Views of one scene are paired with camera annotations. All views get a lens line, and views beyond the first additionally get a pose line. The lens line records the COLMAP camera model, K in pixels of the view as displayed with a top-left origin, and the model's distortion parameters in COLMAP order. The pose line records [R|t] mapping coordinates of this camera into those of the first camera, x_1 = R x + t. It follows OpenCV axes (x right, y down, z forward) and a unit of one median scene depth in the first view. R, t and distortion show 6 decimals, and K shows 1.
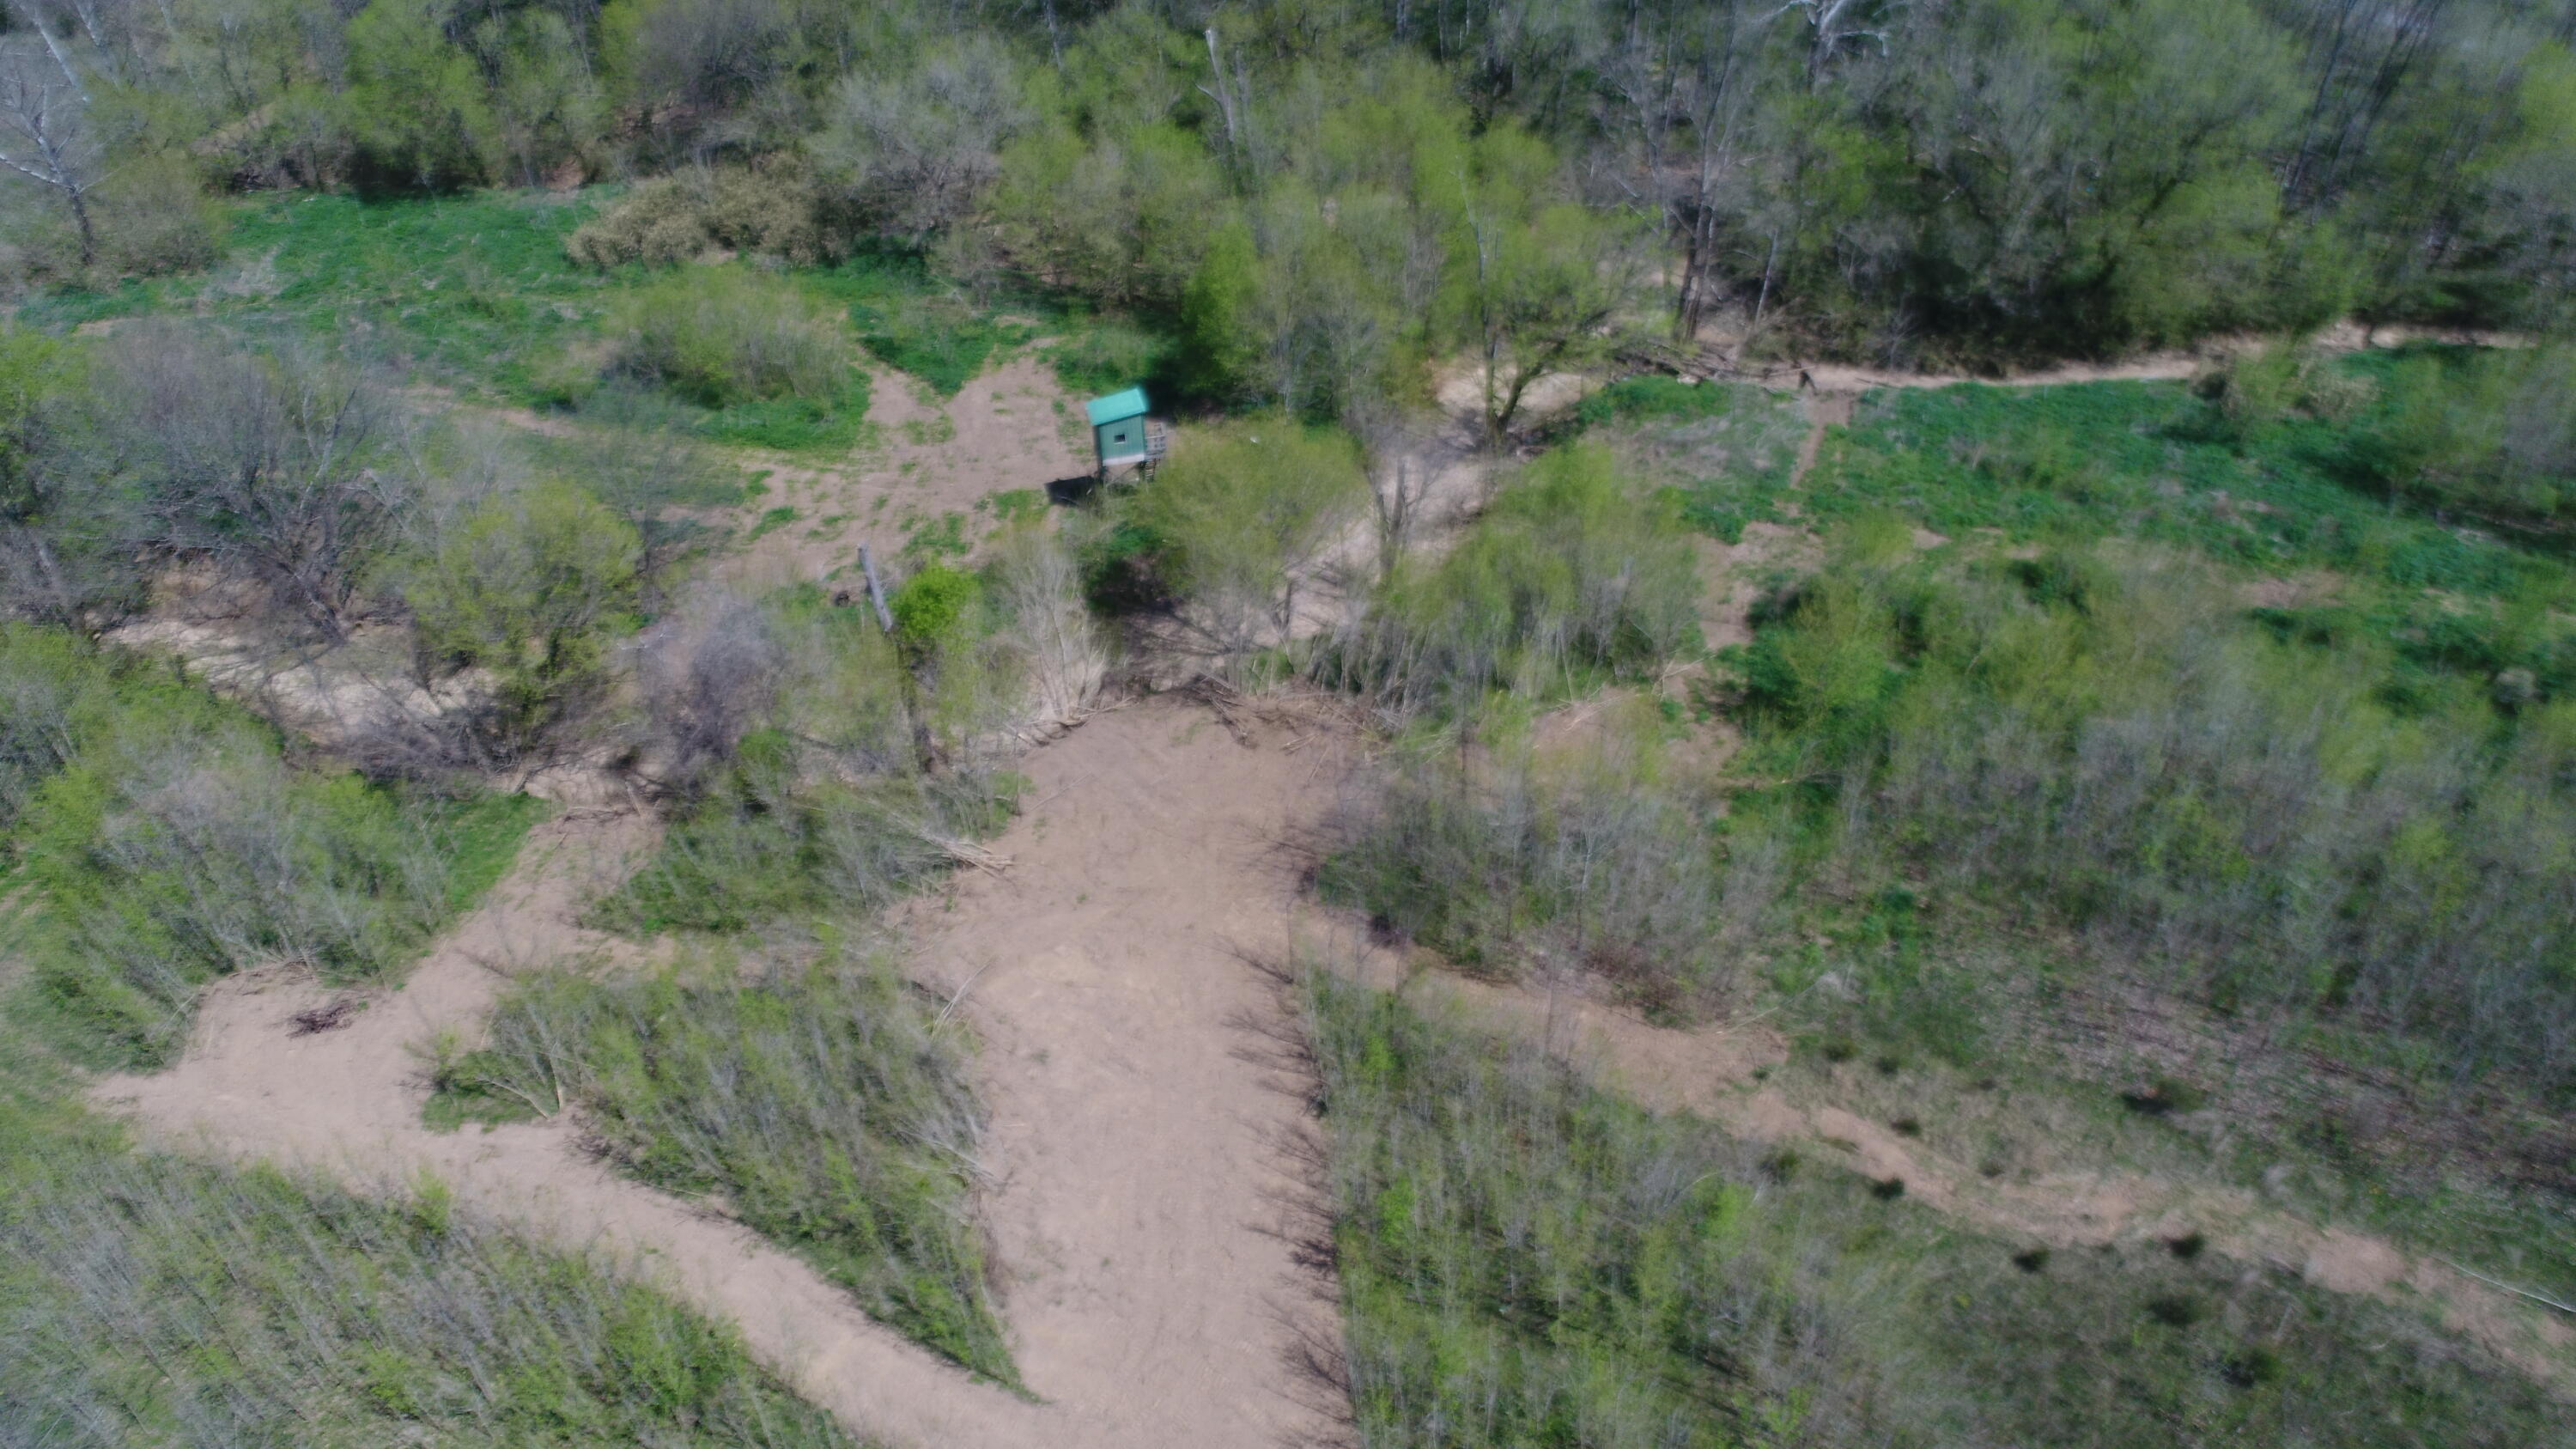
lens RADIAL K [[1727.4, 0, 1282.6], [0, 1727.4, 735.8], [0, 0, 1]] dist [-0.002177, 0.002214]
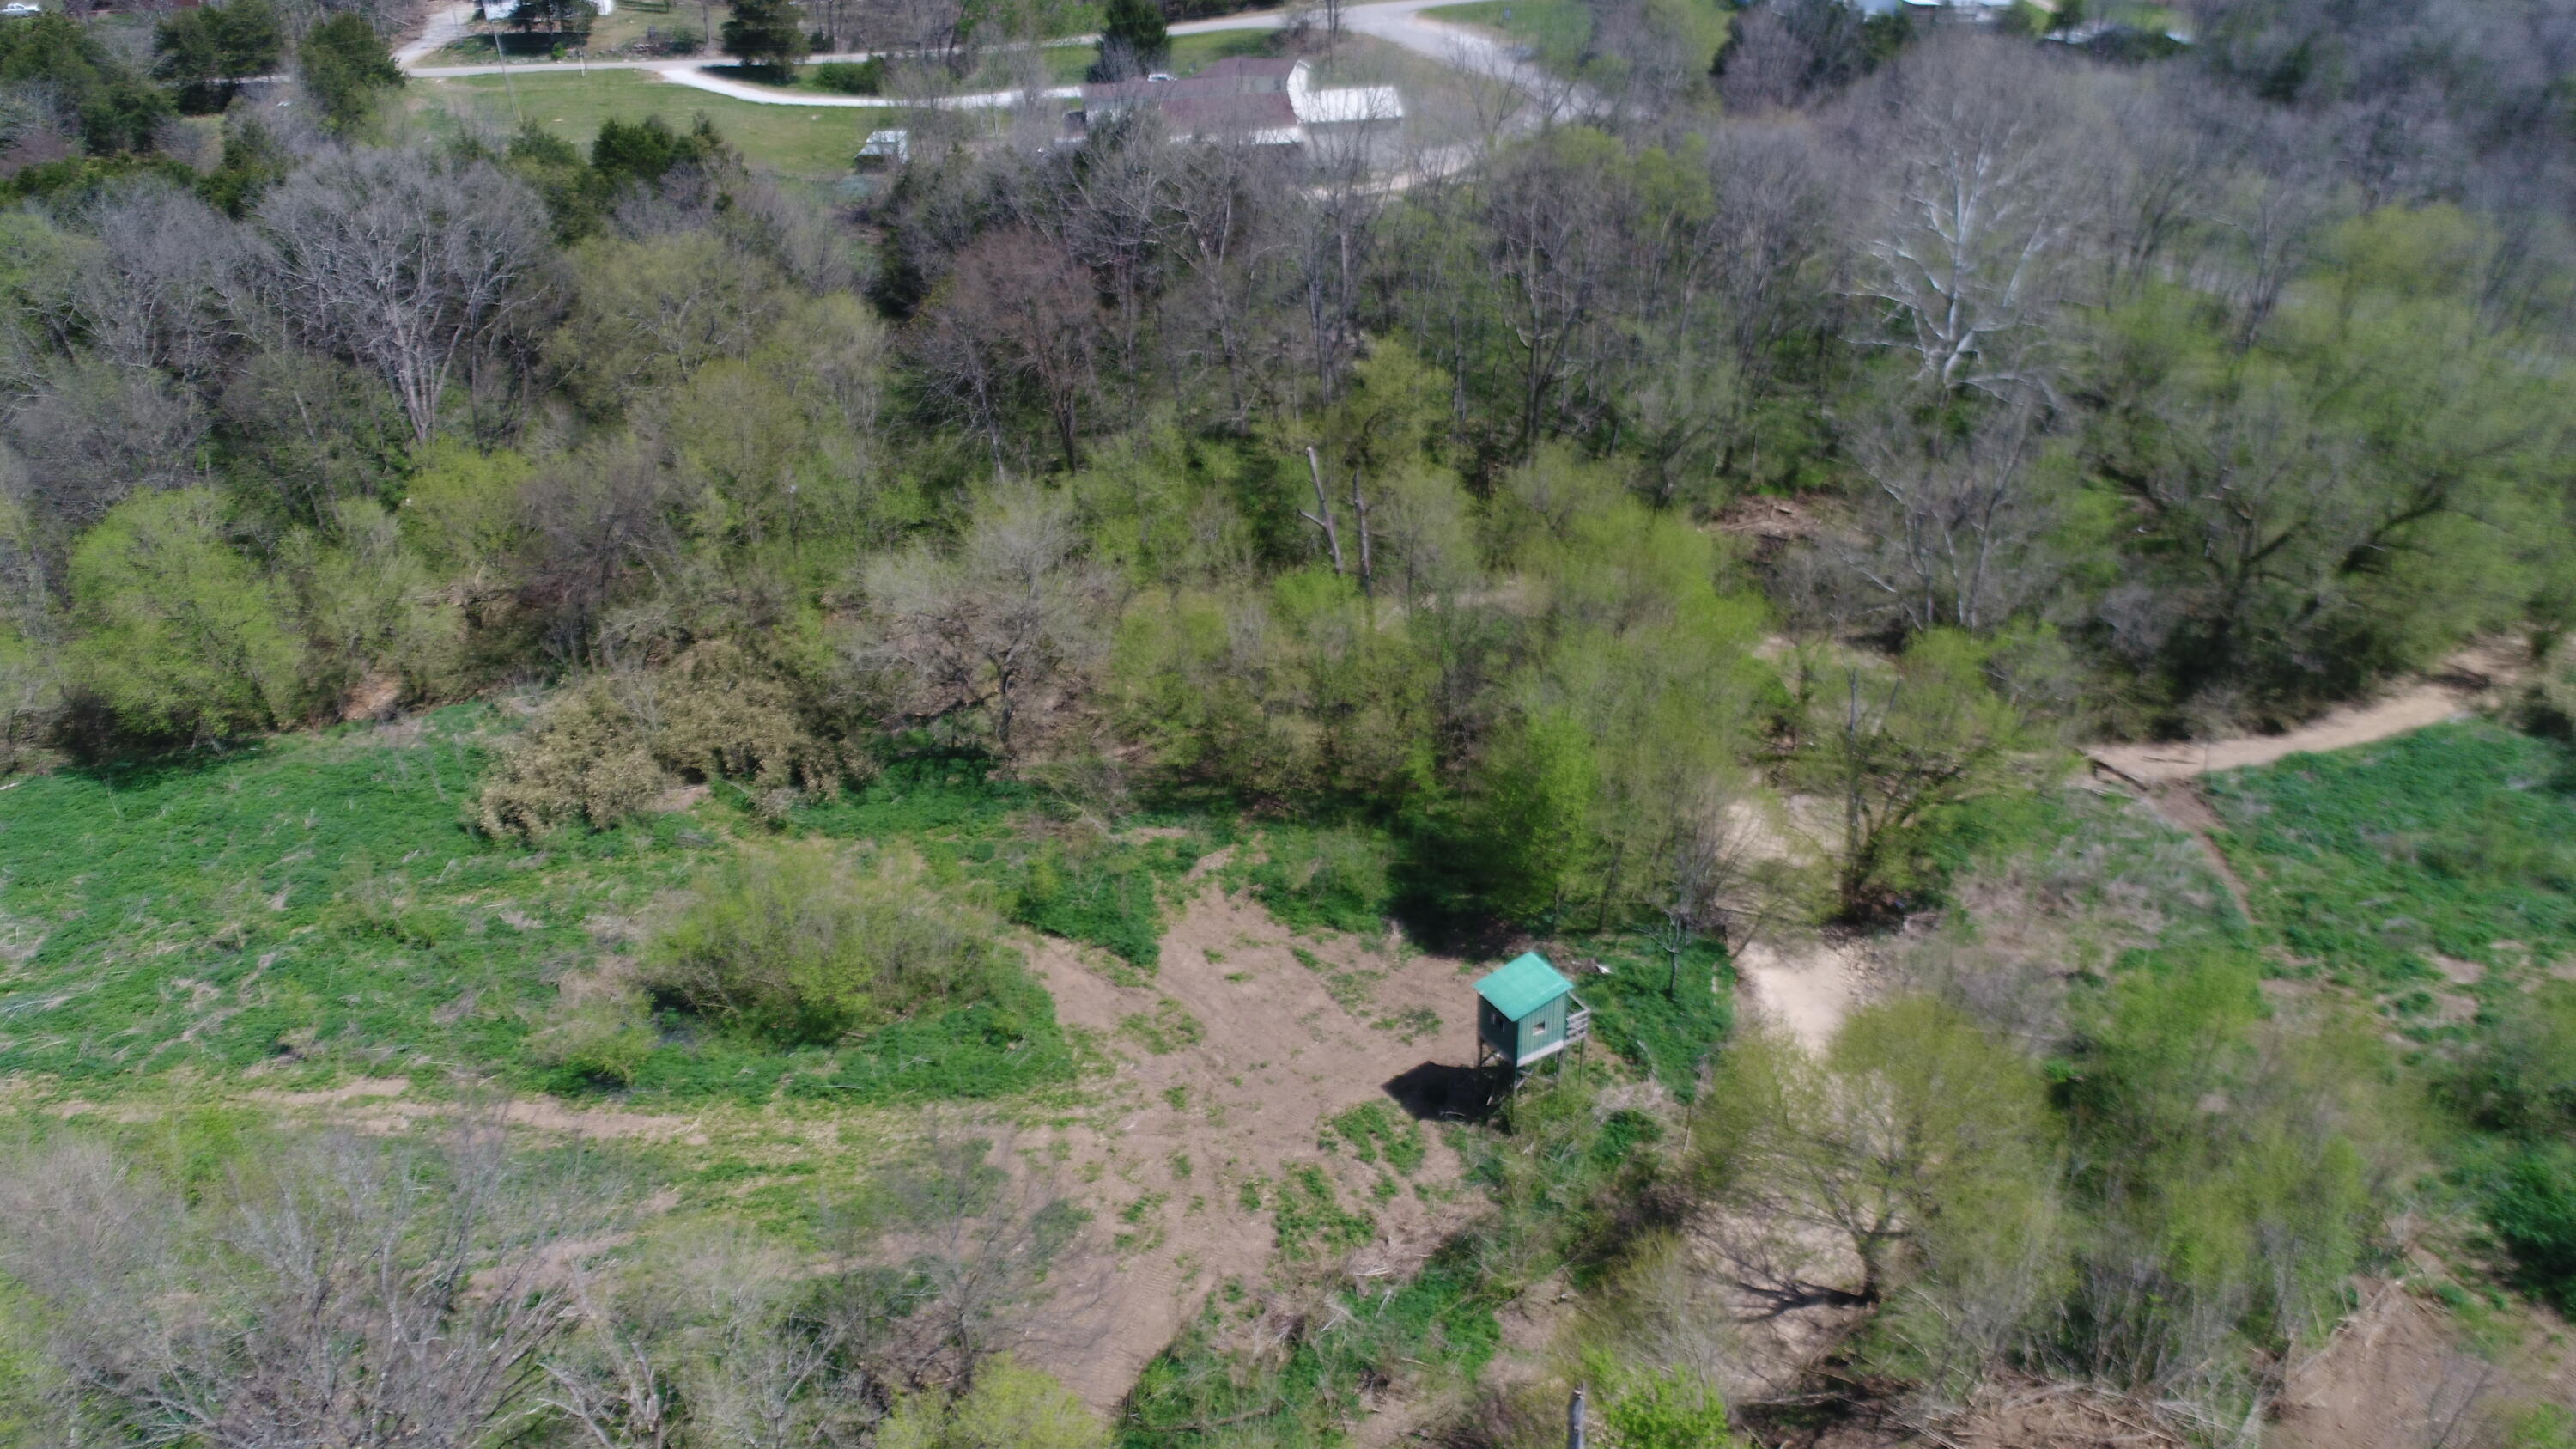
lens RADIAL K [[1727.4, 0, 1279.8], [0, 1727.4, 736.4], [0, 0, 1]] dist [-0.002177, 0.002214]
pose [[0.955601, -0.147631, 0.255013, -0.312334], [0.184362, 0.974671, -0.126600, -0.187149], [-0.229864, 0.167994, 0.958614, 0.254849]]
